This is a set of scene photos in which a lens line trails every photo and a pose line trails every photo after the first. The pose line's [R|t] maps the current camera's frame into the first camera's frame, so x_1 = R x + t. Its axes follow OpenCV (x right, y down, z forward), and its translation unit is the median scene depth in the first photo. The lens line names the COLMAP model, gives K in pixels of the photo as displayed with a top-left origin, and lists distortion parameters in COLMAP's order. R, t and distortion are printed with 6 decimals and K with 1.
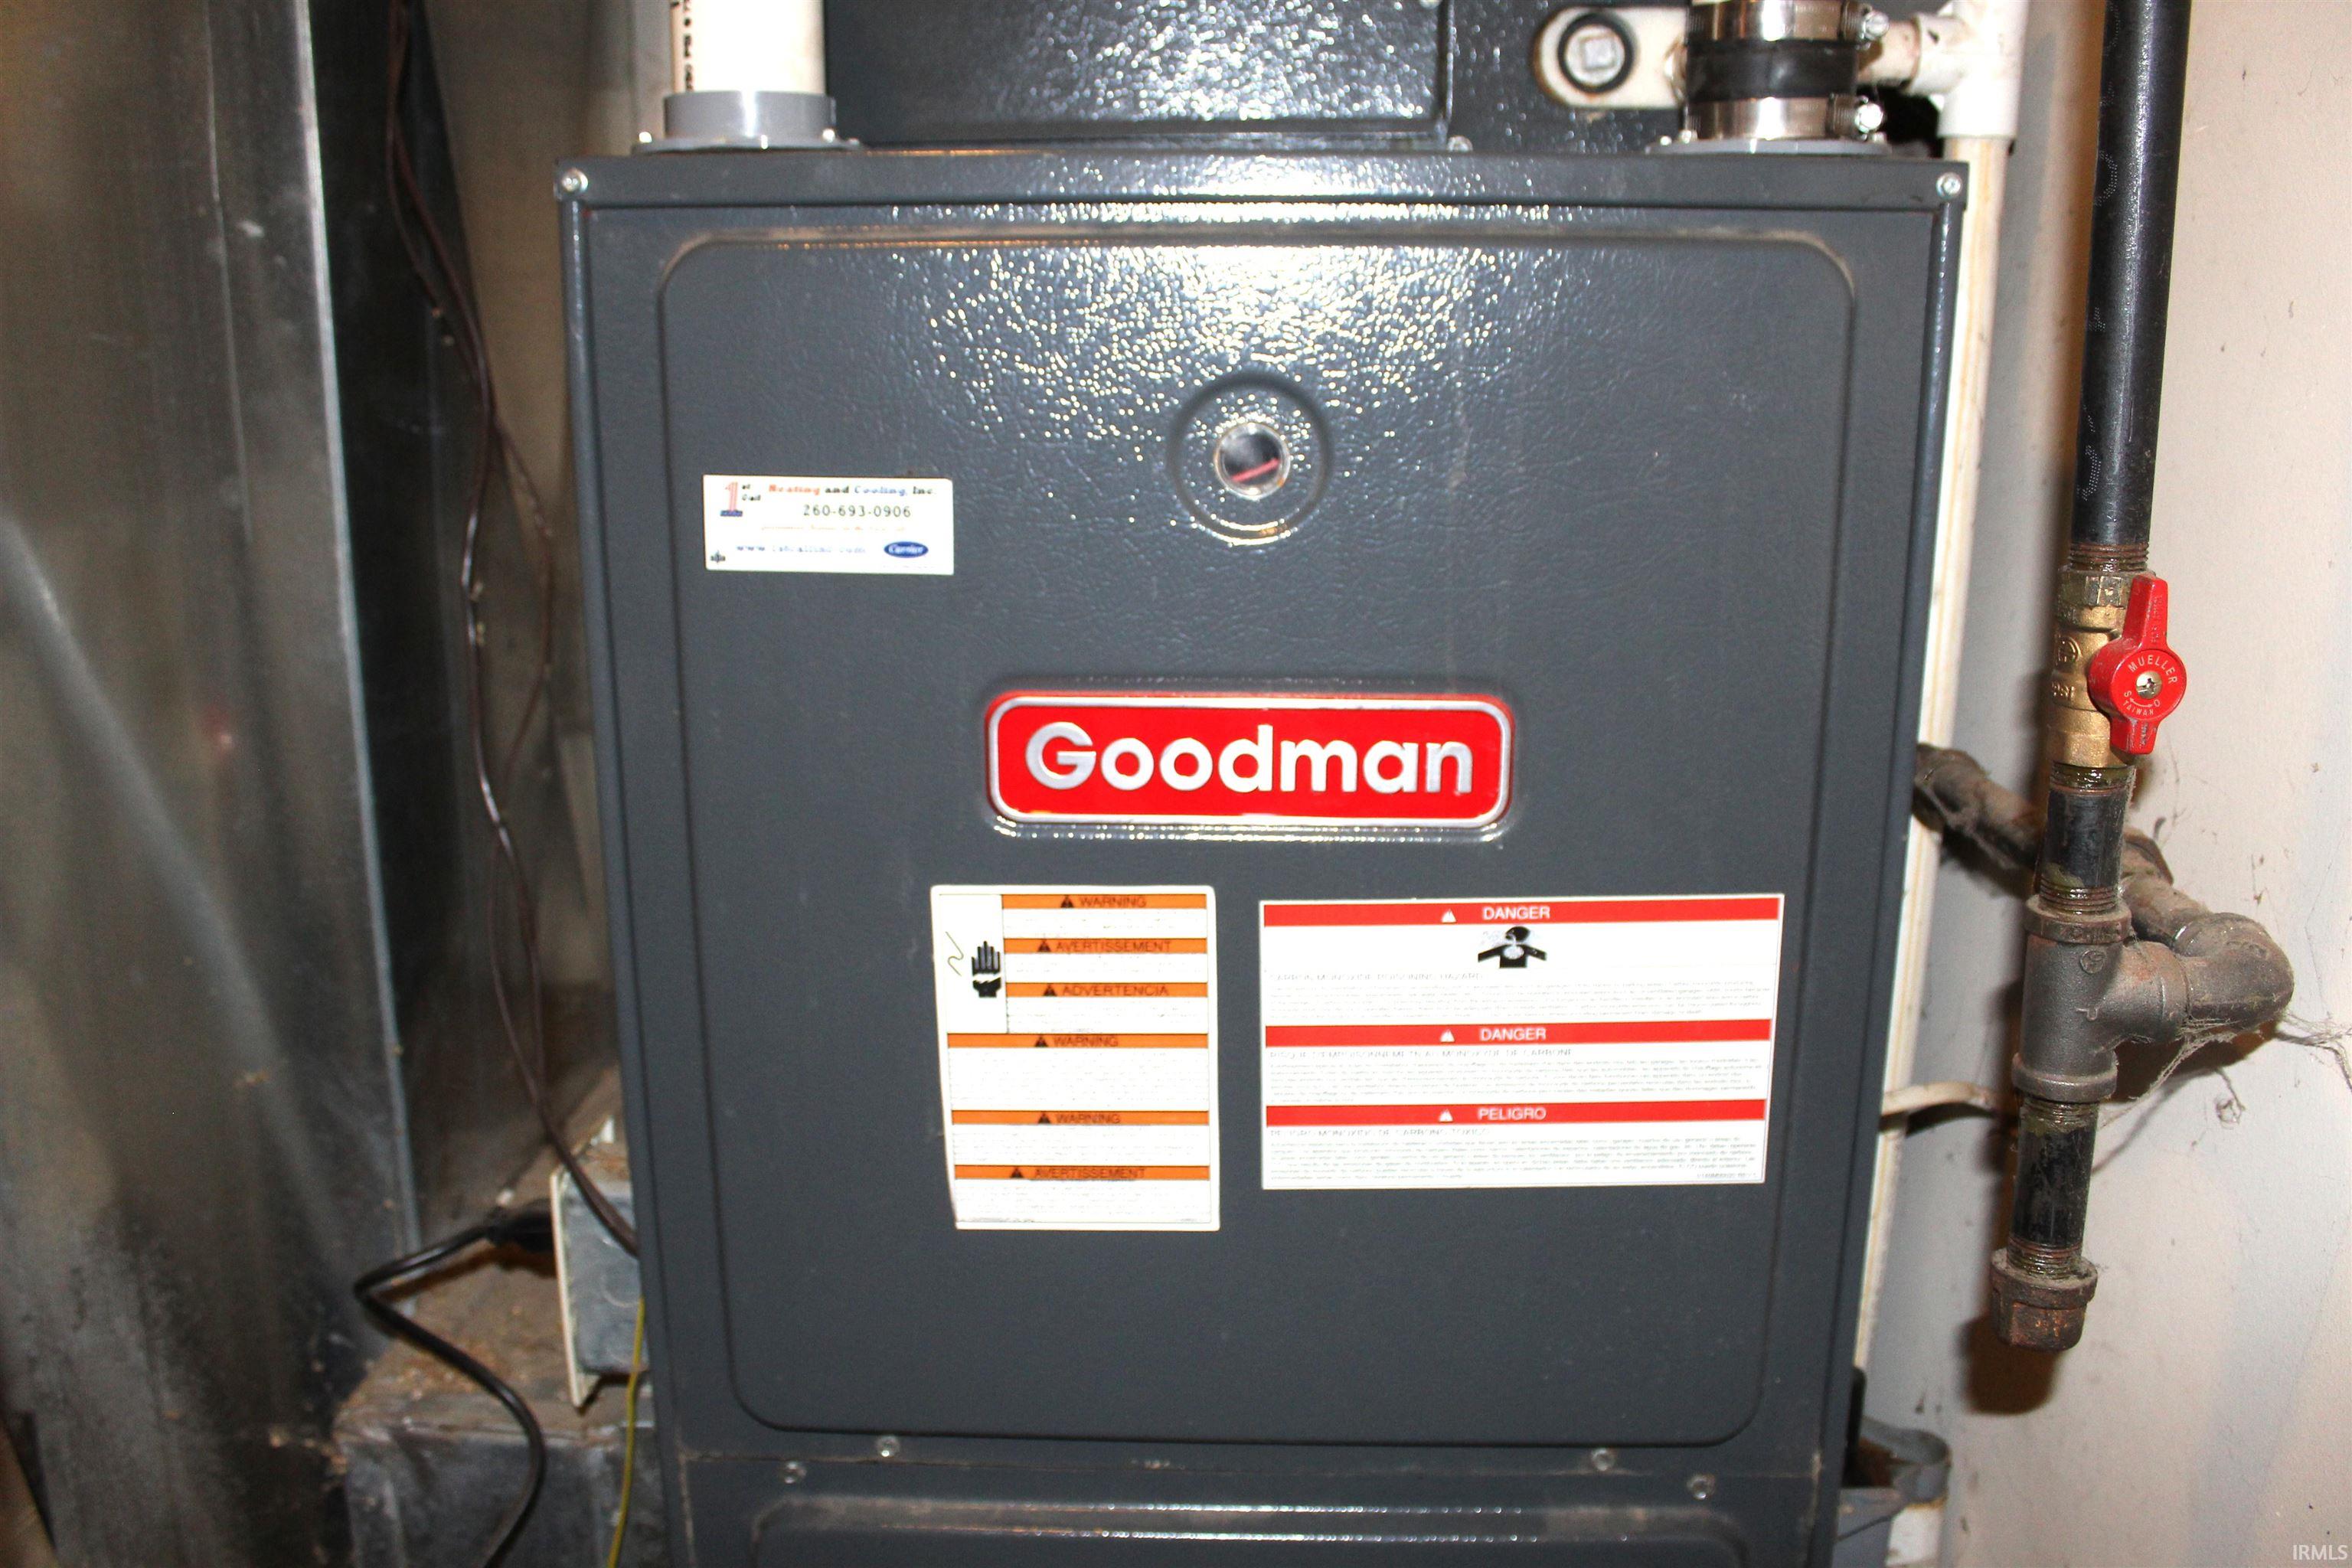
lens RADIAL K [[1955.0, 0, 1176.0], [0, 1955.0, 784.0], [0, 0, 1]] dist [-0.167006, 0.146024]
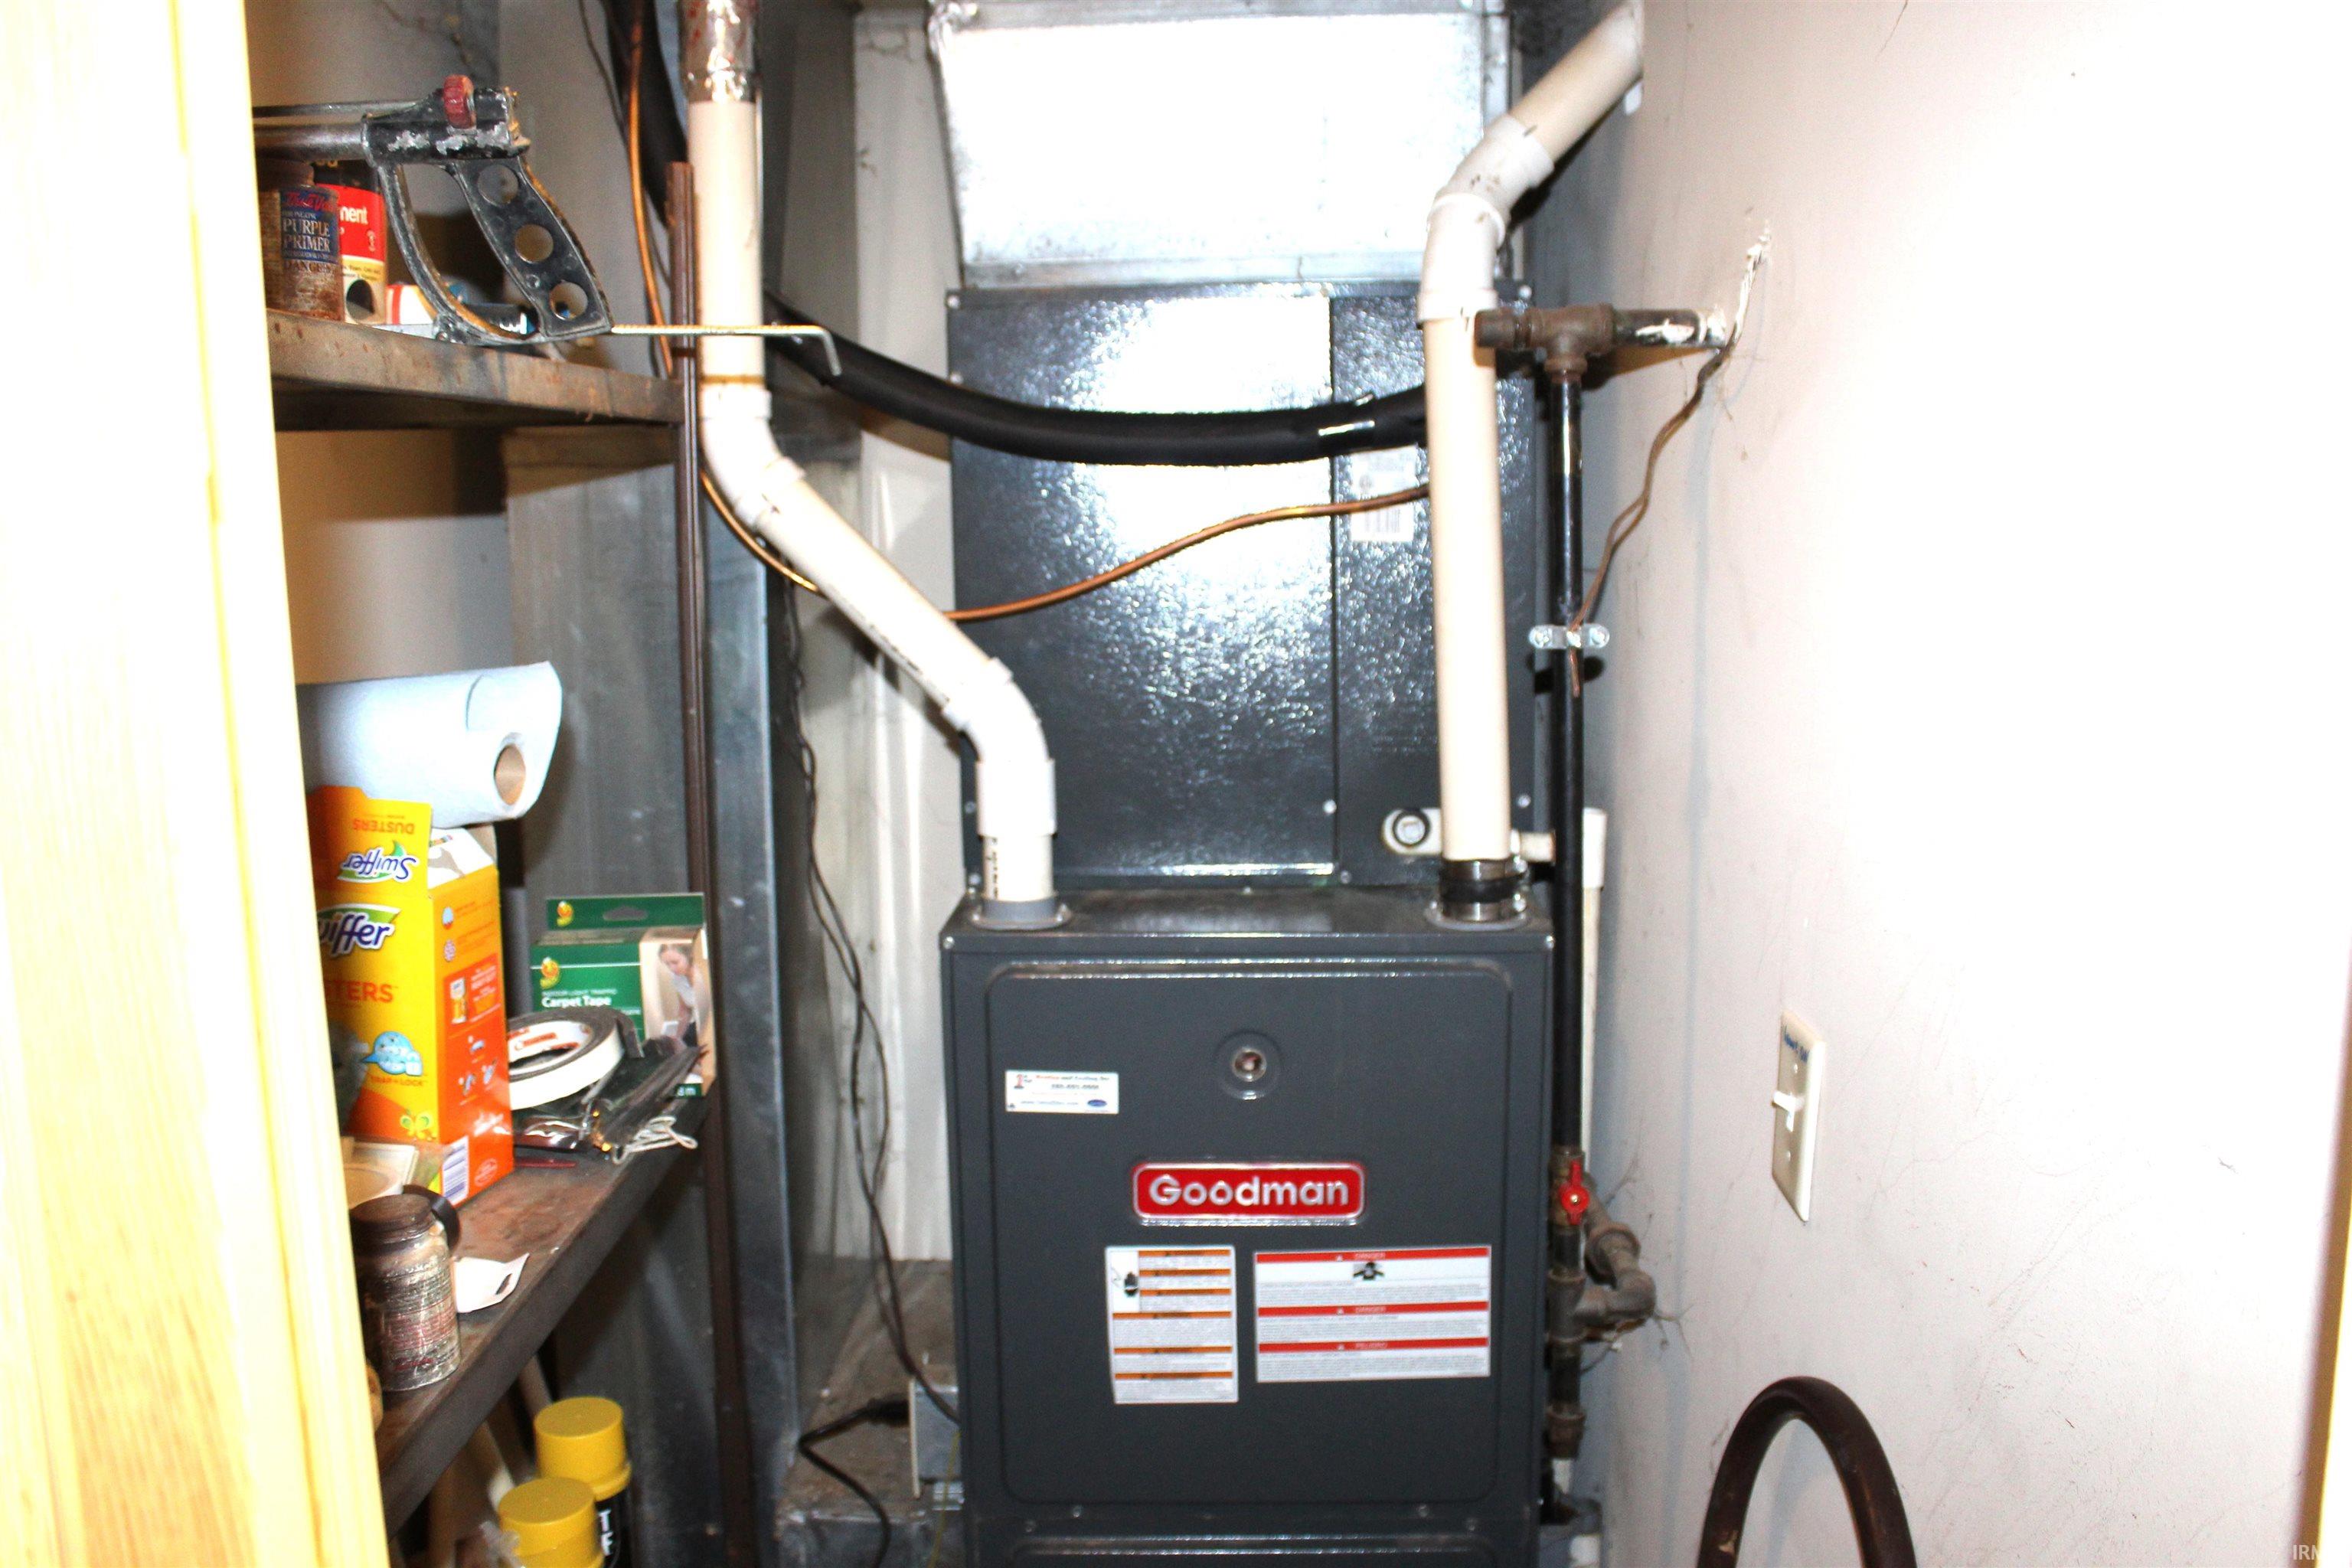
lens RADIAL K [[1955.0, 0, 1176.0], [0, 1955.0, 784.0], [0, 0, 1]] dist [-0.167006, 0.146024]
pose [[0.999824, -0.013152, 0.013393, -0.067926], [0.014288, 0.995968, -0.088569, -0.272852], [-0.012174, 0.088745, 0.995980, -1.225850]]
